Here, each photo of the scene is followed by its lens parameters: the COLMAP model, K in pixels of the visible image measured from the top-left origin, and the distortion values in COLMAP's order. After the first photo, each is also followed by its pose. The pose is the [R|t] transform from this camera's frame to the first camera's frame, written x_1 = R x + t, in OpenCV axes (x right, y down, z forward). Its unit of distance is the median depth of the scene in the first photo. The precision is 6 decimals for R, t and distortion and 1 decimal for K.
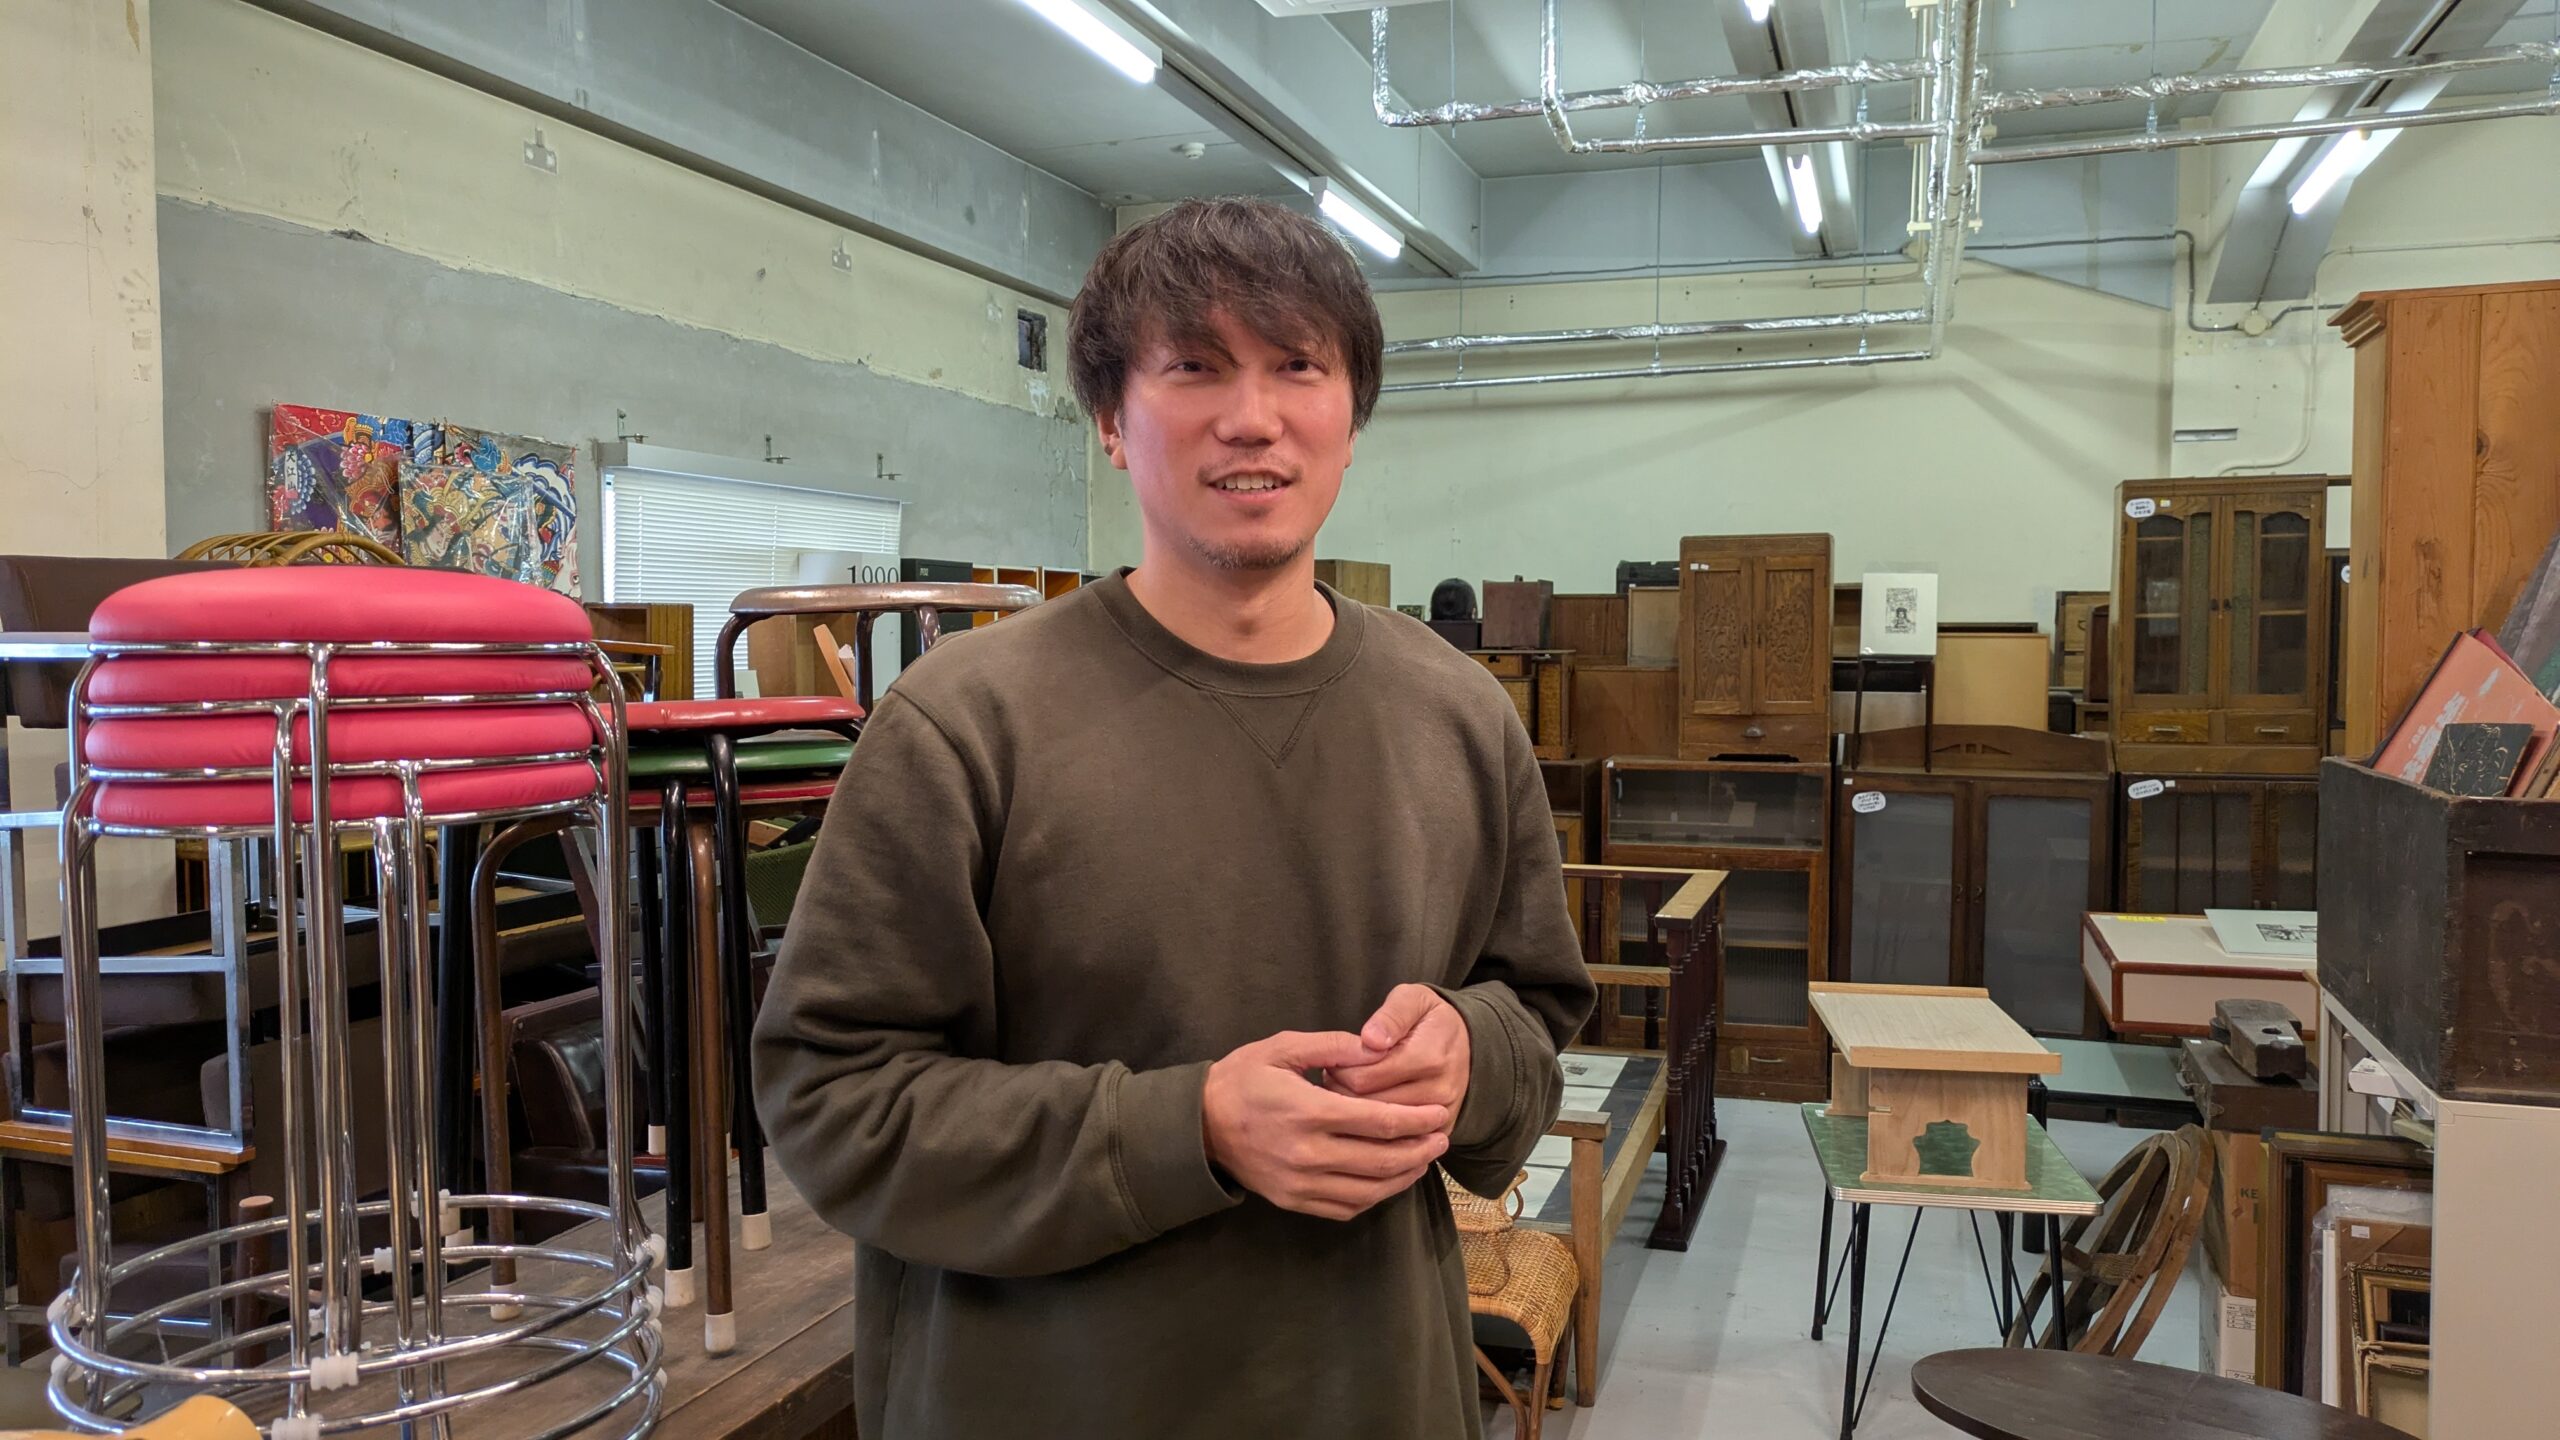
lens RADIAL K [[1856.3, 0, 1280.0], [0, 1856.3, 720.0], [0, 0, 1]] dist [0.036188, -0.047071]
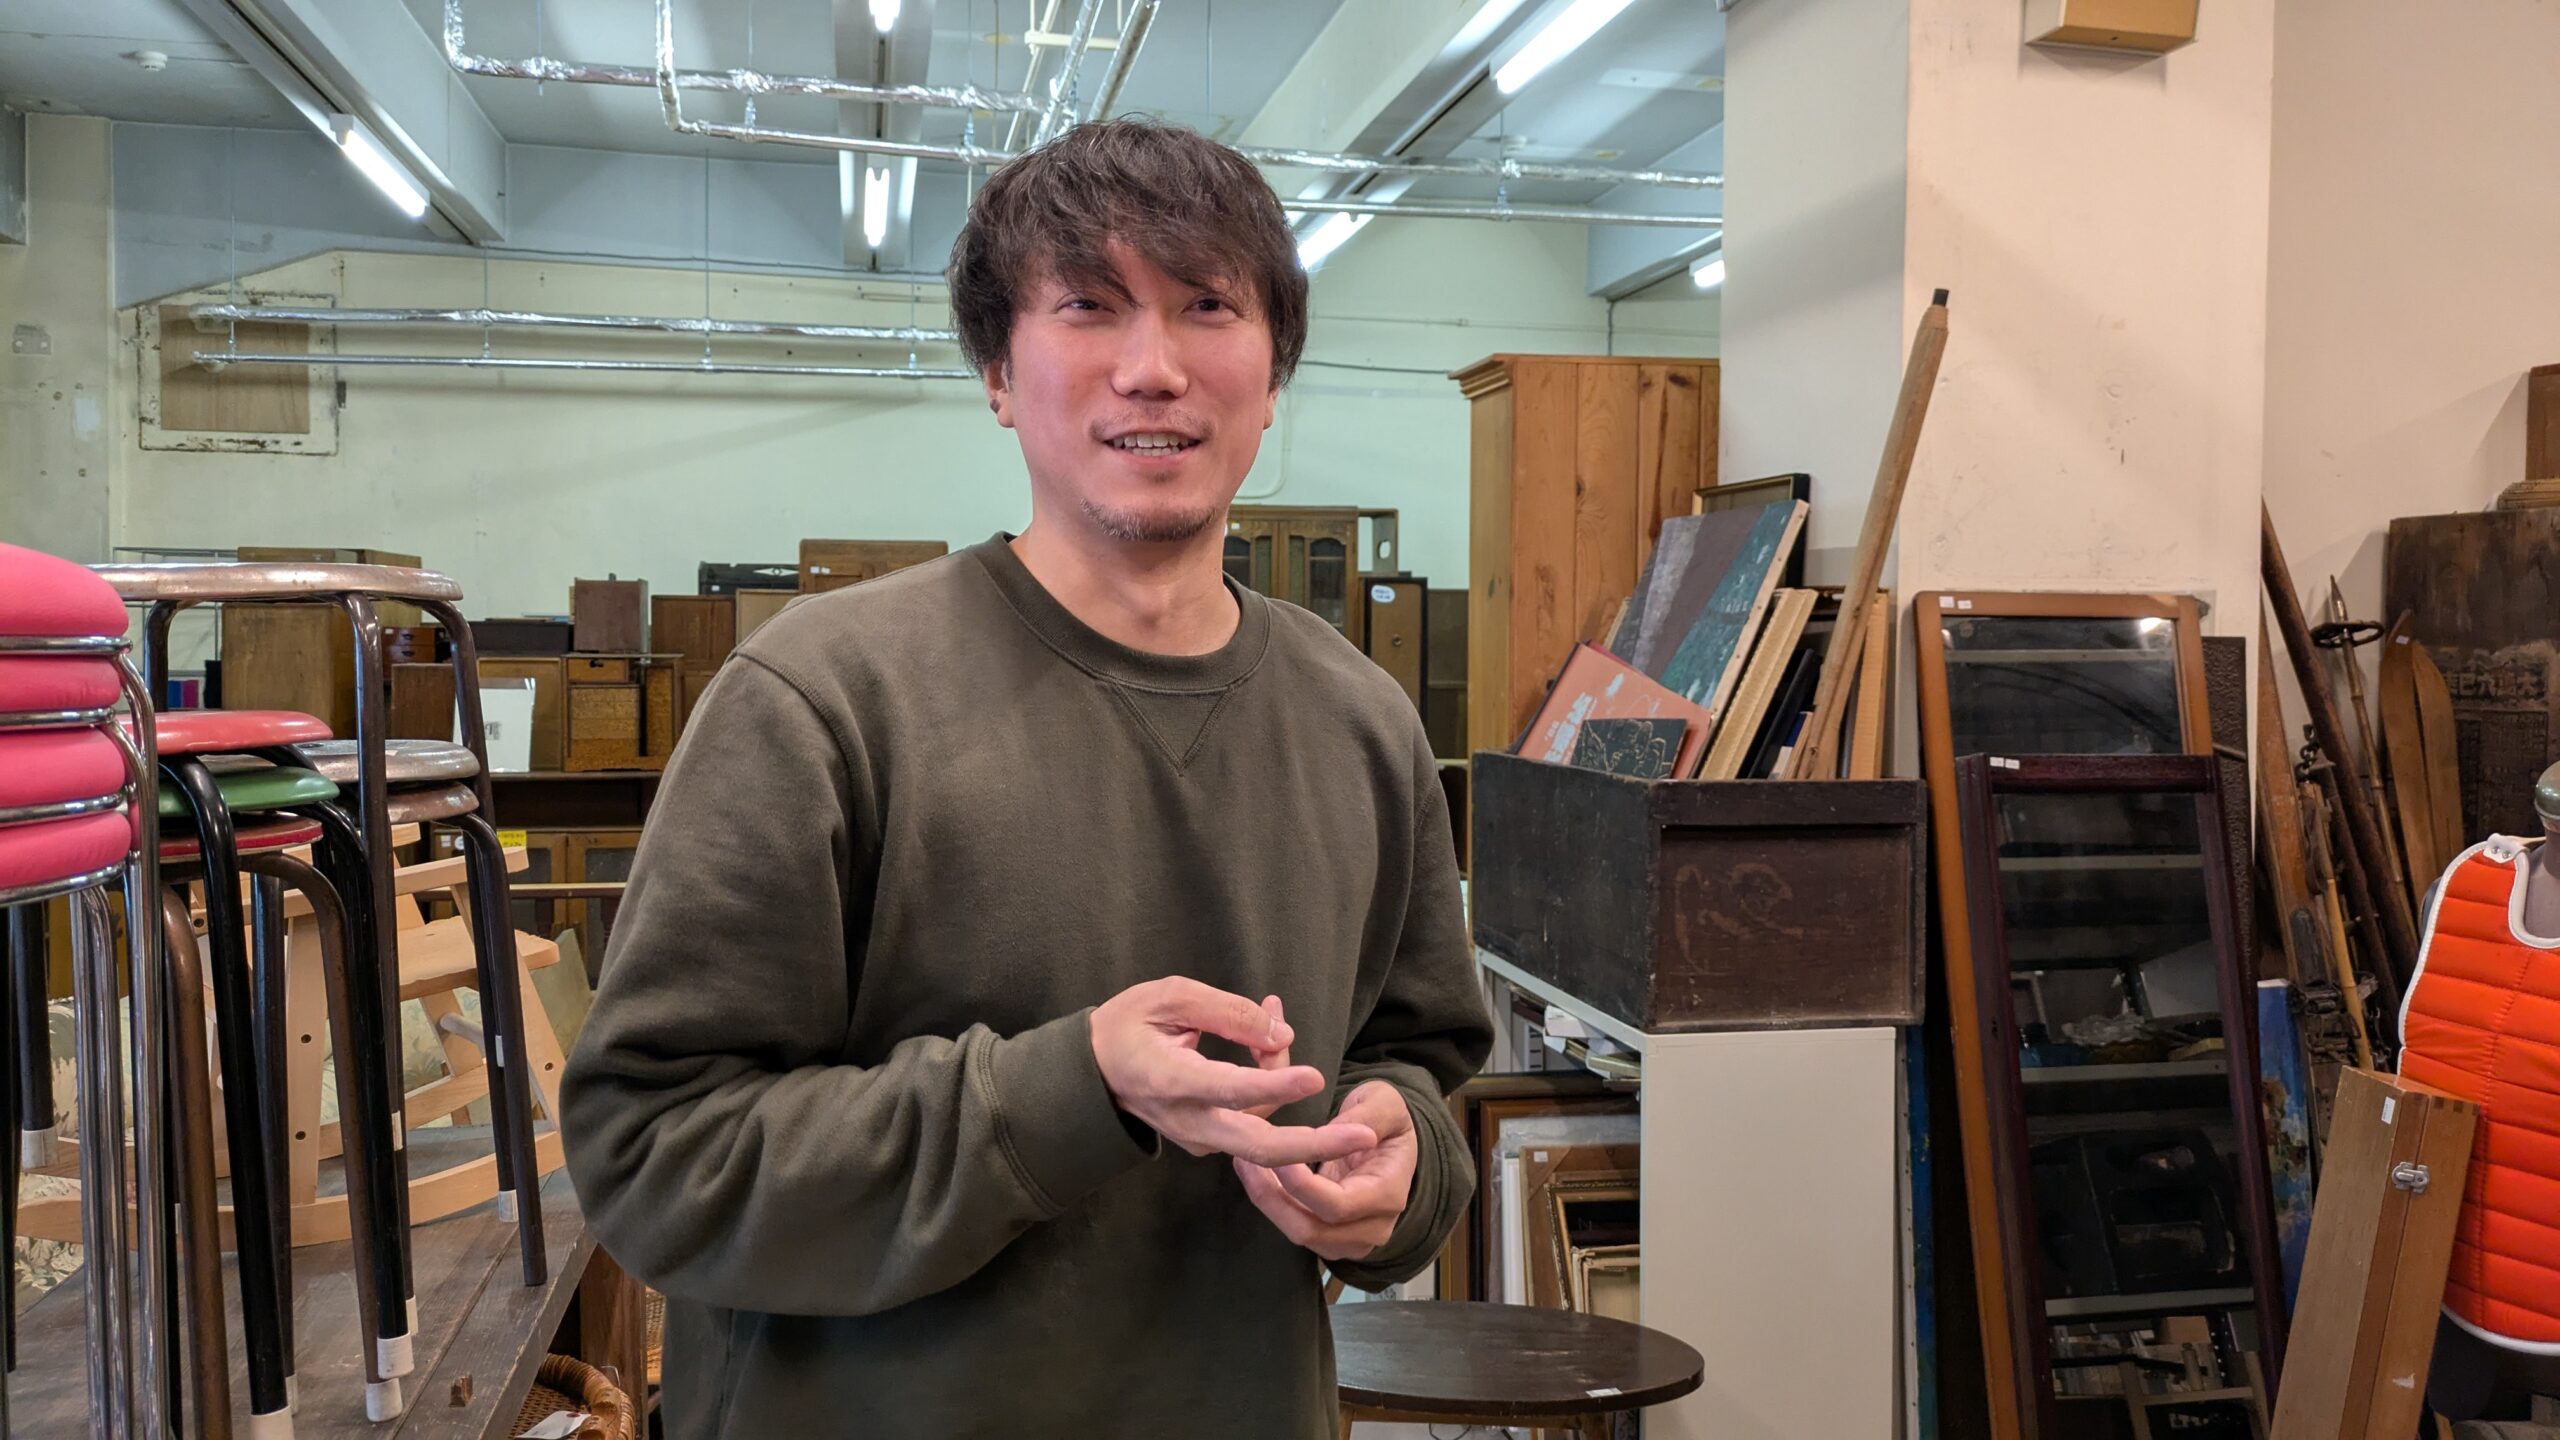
lens RADIAL K [[1857.9, 0, 1224.7], [0, 1857.9, 686.3], [0, 0, 1]] dist [0.042813, -0.058575]
pose [[0.863423, -0.003352, 0.504469, -0.091184], [0.014013, 0.999751, -0.017340, -0.001004], [-0.504286, 0.022041, 0.863256, 0.045702]]
